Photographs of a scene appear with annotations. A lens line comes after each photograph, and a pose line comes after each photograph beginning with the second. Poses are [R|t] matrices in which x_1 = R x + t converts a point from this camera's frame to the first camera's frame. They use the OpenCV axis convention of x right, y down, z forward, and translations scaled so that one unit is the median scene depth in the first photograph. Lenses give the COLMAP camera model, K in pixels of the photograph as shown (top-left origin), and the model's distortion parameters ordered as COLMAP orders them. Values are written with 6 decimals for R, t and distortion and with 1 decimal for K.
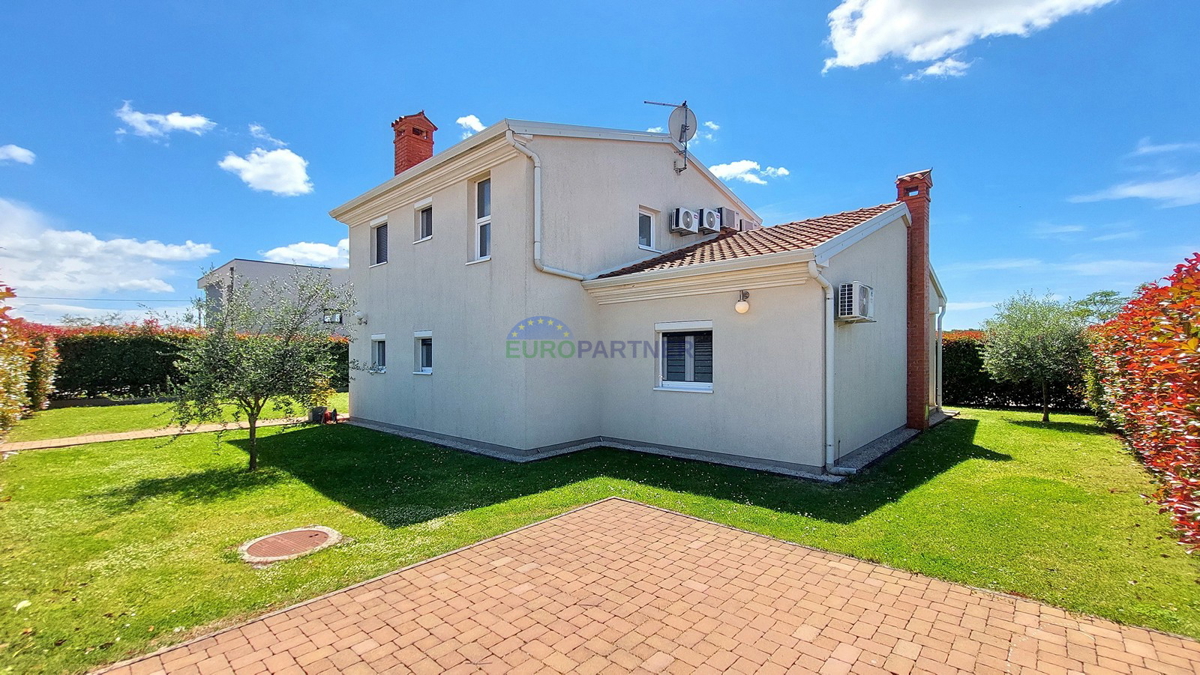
lens RADIAL K [[513.7, 0, 619.3], [0, 513.7, 339.7], [0, 0, 1]] dist [-0.005546, -0.000340]
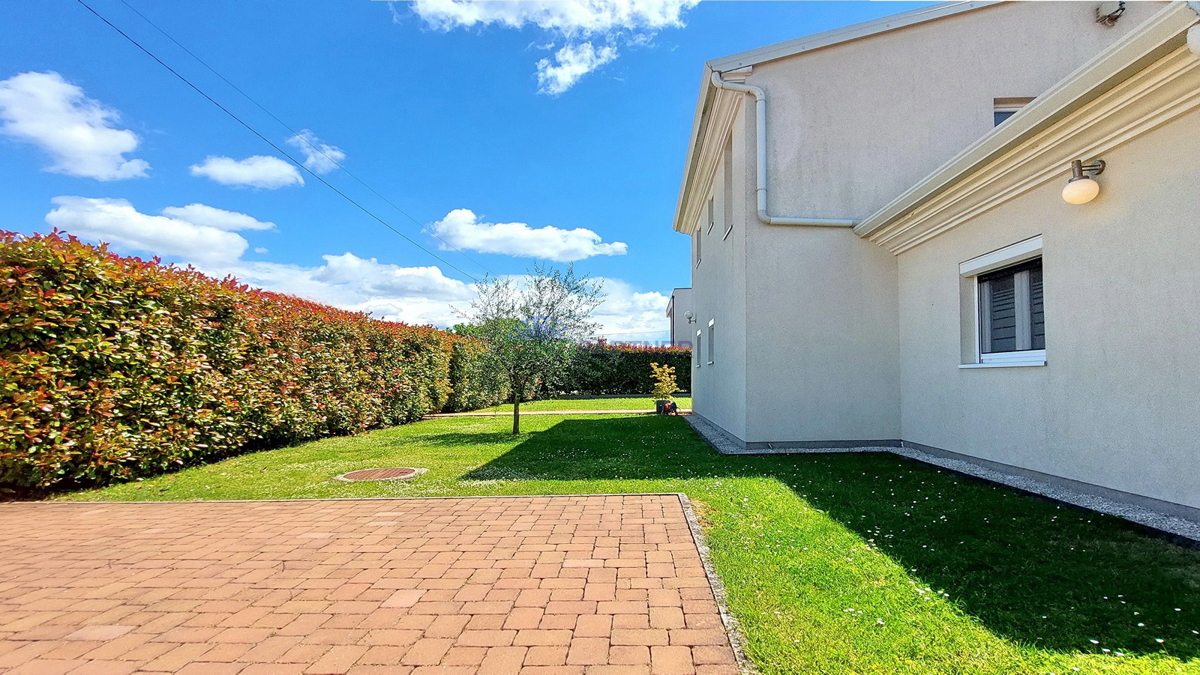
lens RADIAL K [[513.7, 0, 619.3], [0, 513.7, 339.7], [0, 0, 1]] dist [-0.005546, -0.000340]
pose [[0.637728, -0.075459, -0.766557, 0.304843], [0.050282, 0.997145, -0.056326, 0.082390], [0.768619, -0.002623, 0.639702, 0.304670]]
